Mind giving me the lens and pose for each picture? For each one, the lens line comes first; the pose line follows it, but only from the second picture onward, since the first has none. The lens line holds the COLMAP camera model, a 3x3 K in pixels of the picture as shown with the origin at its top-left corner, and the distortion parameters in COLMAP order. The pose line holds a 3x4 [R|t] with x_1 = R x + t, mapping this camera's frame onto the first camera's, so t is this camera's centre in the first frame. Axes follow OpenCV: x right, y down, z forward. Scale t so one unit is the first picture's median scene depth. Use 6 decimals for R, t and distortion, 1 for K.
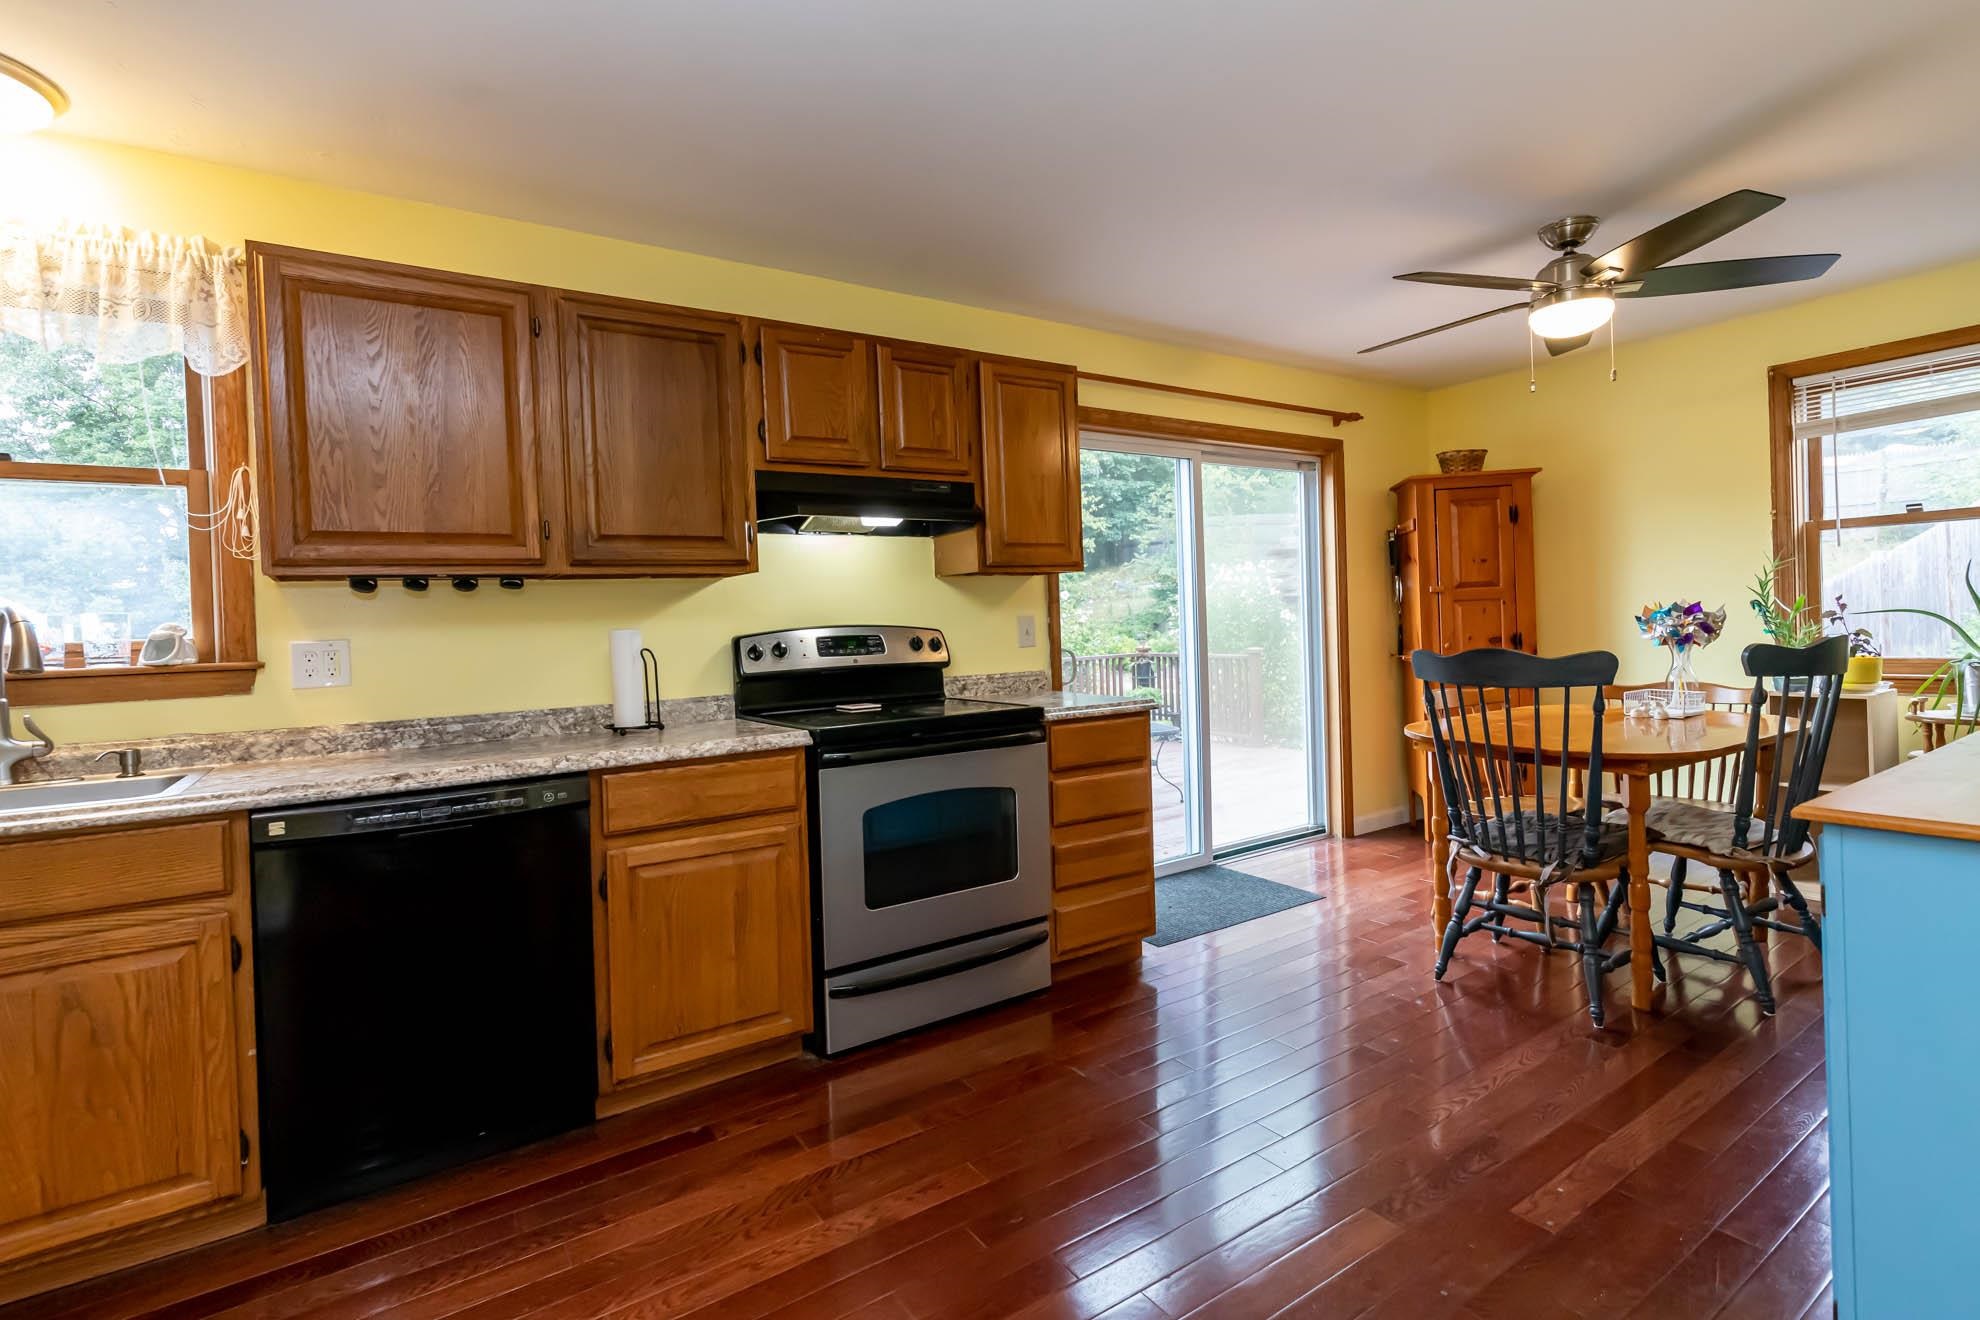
lens RADIAL K [[908.1, 0, 965.0], [0, 908.1, 632.9], [0, 0, 1]] dist [-0.001355, 0.000241]
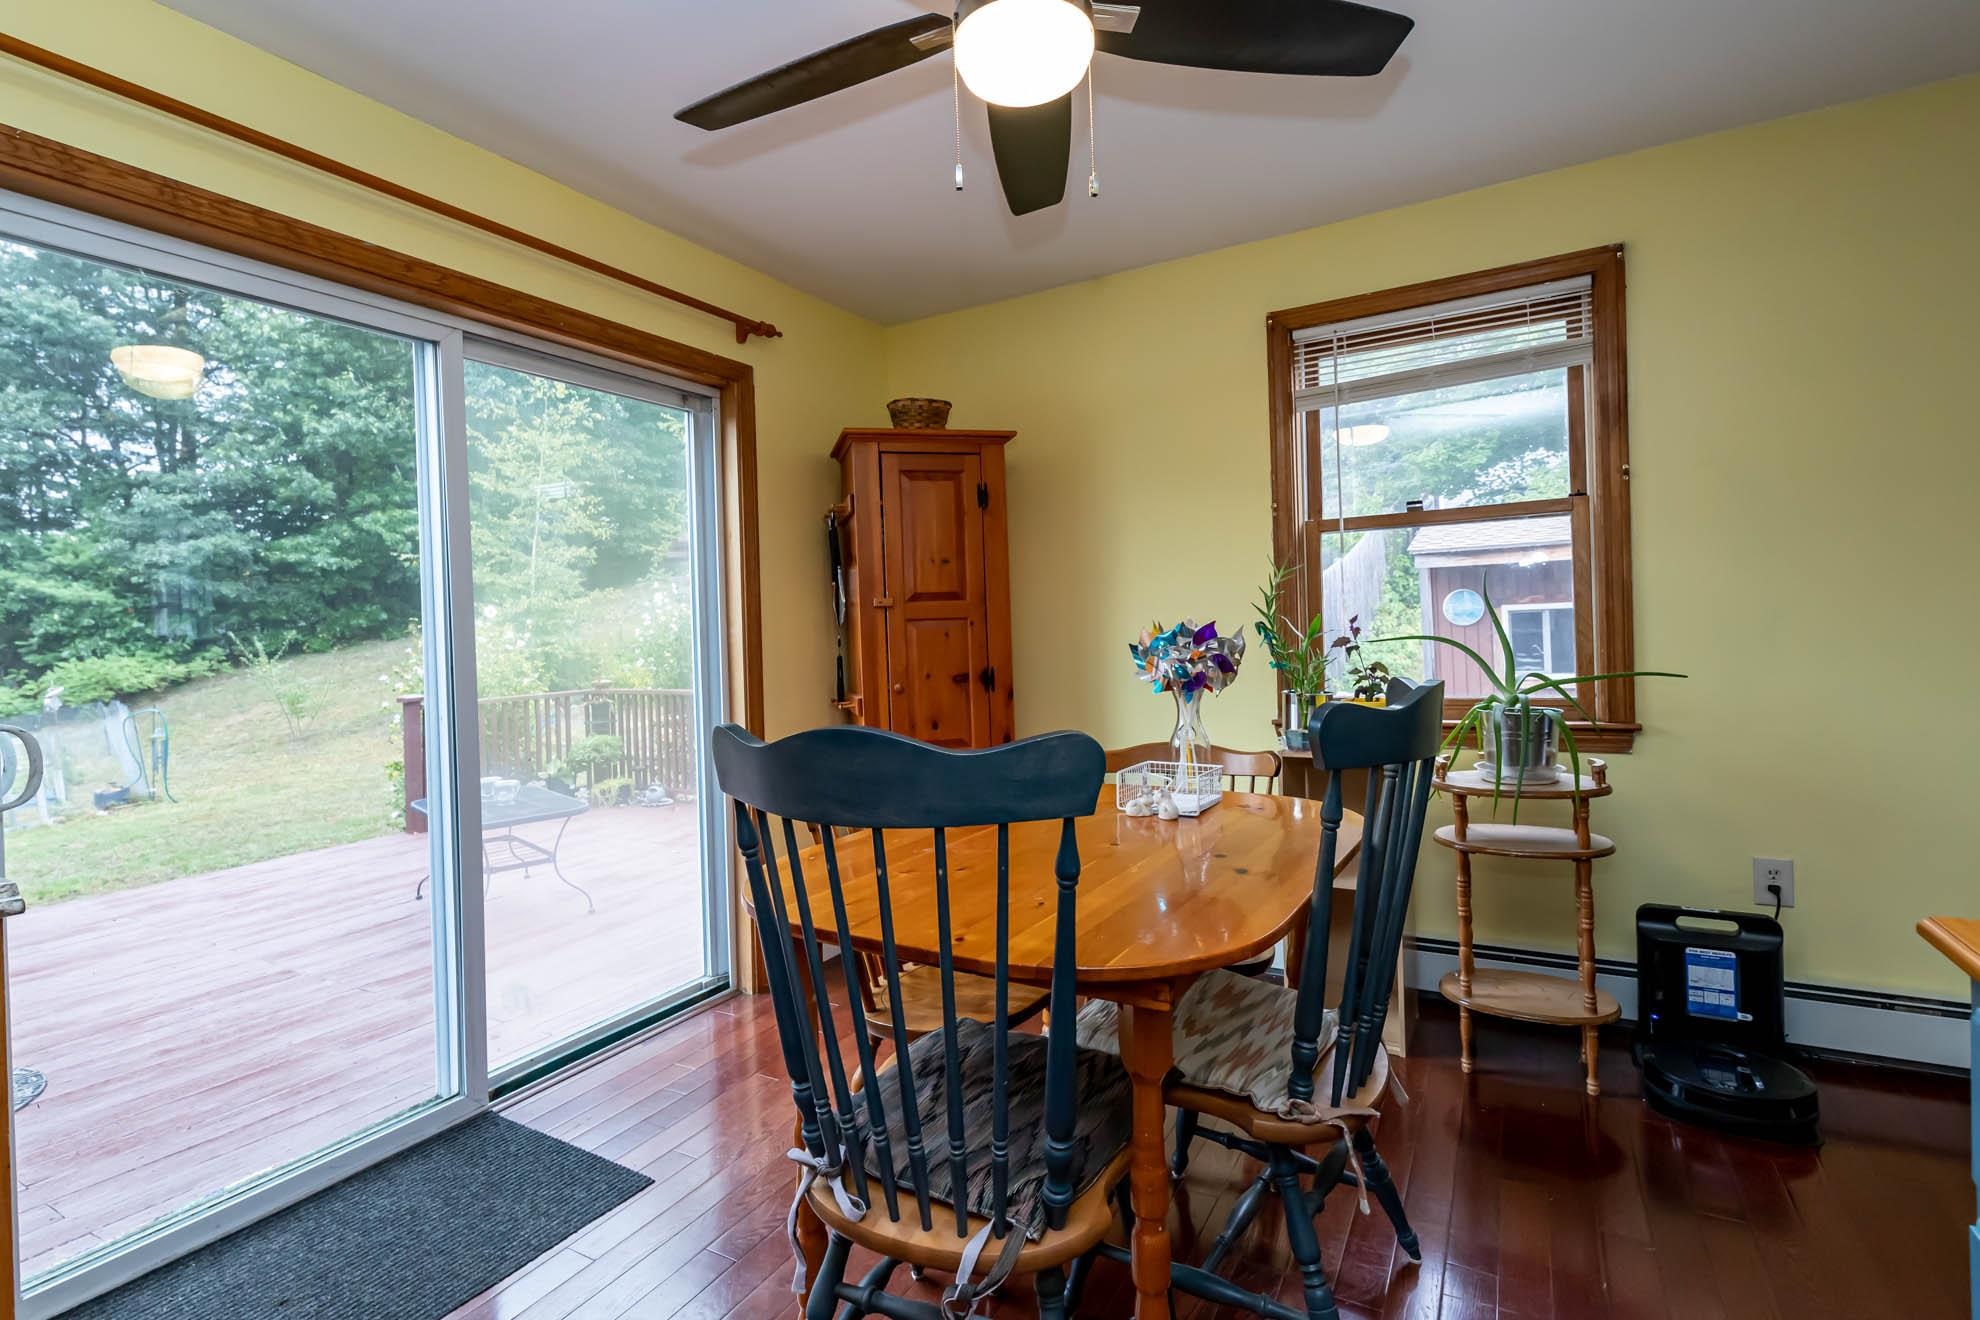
lens RADIAL K [[908.1, 0, 1017.2], [0, 908.1, 661.2], [0, 0, 1]] dist [-0.001355, 0.000241]
pose [[0.867366, -0.010656, 0.497557, 0.314841], [0.008437, 0.999942, 0.006708, -0.010294], [-0.497599, -0.001621, 0.867405, 0.432838]]
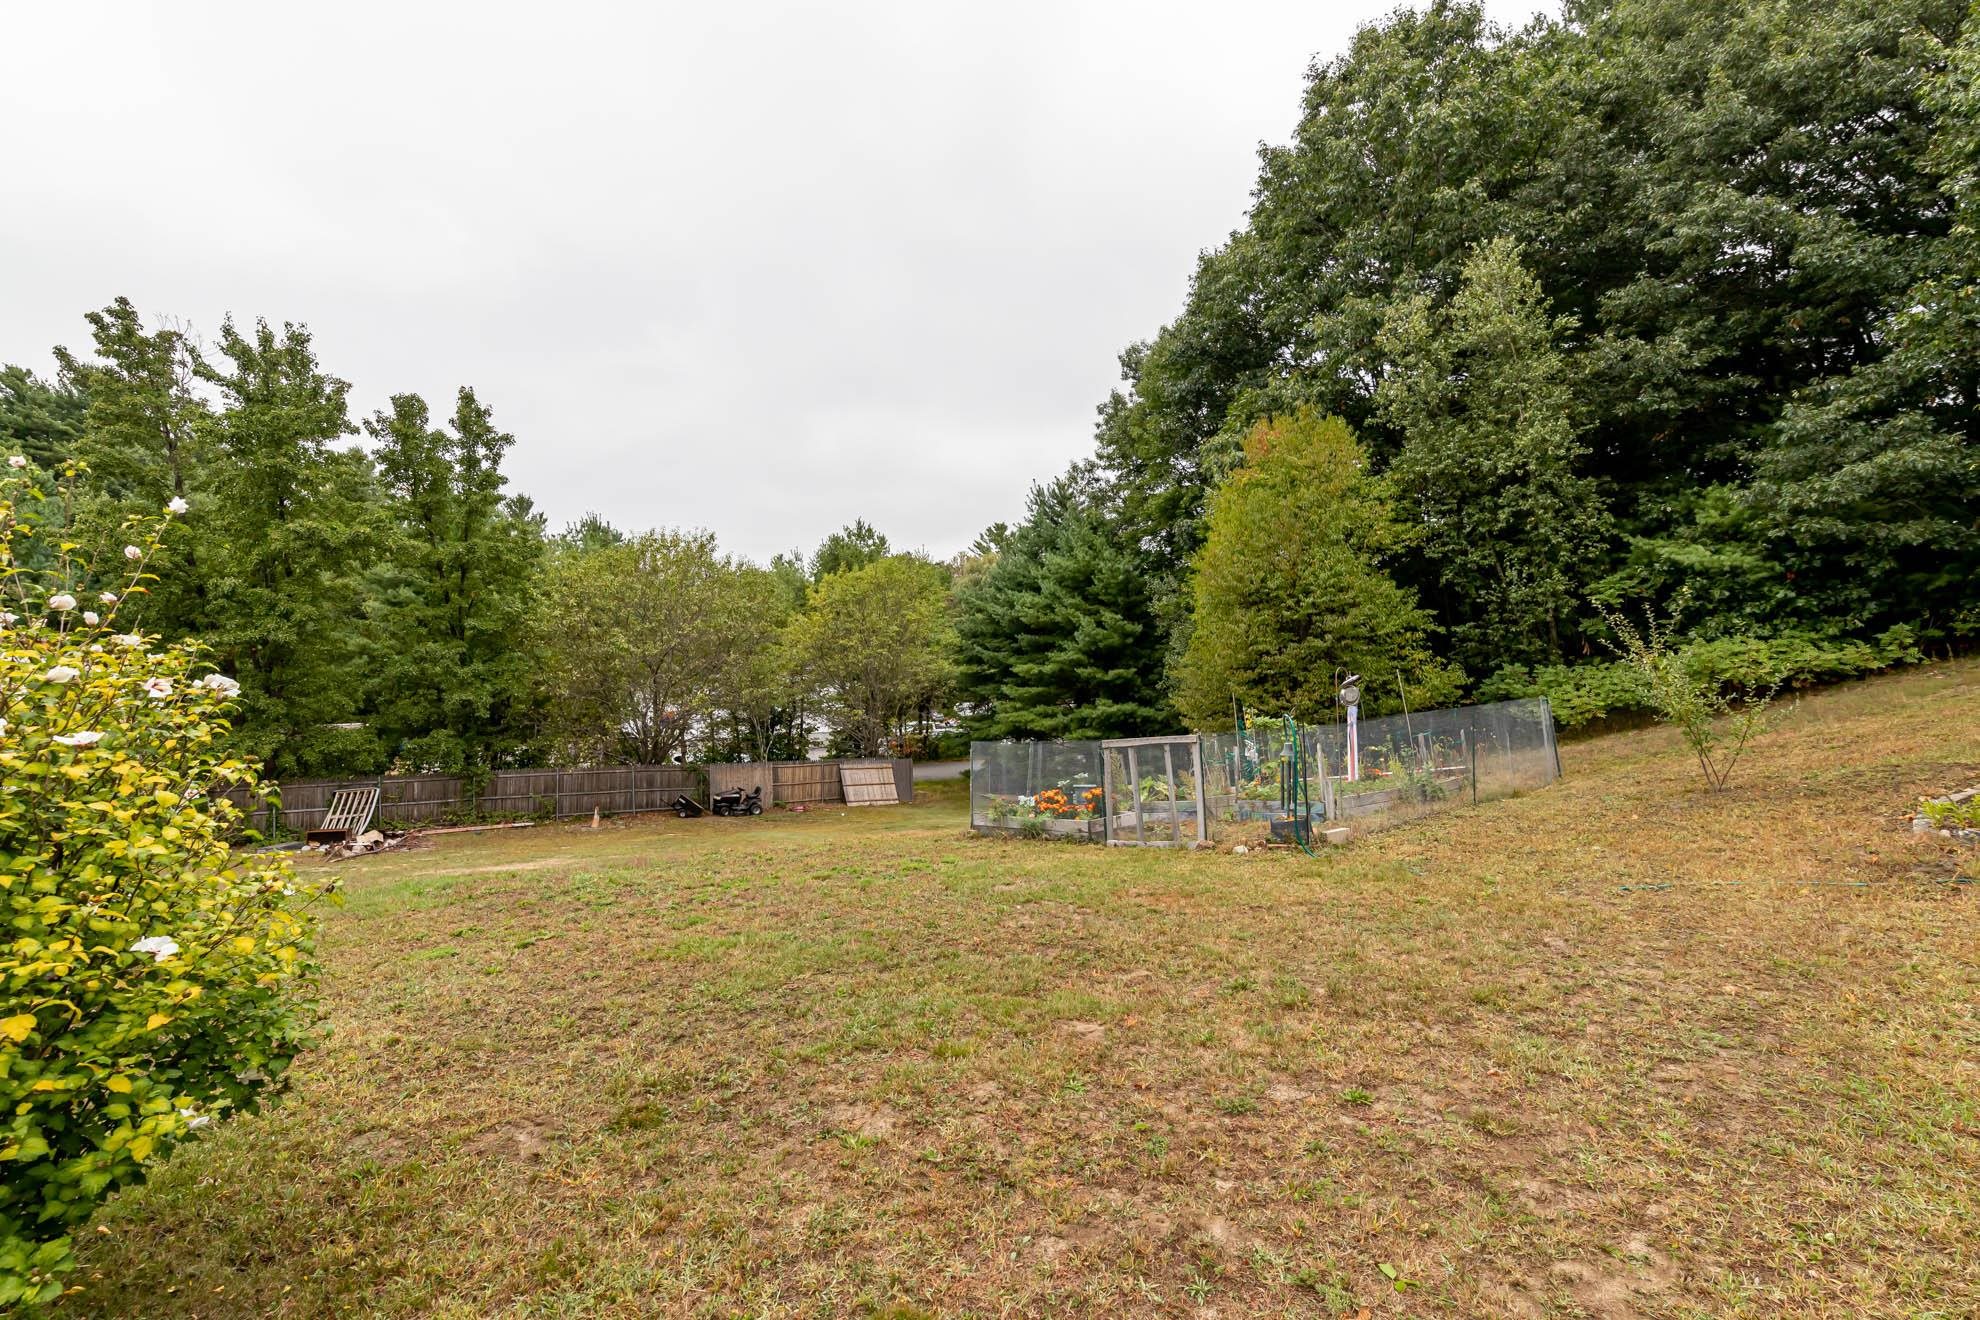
lens RADIAL K [[908.1, 0, 985.2], [0, 908.1, 663.5], [0, 0, 1]] dist [-0.001355, 0.000241]
pose [[0.361862, 0.020210, -0.932013, 0.812937], [-0.005850, 0.999795, 0.019408, 0.005510], [0.932213, -0.001571, 0.361905, 2.629393]]
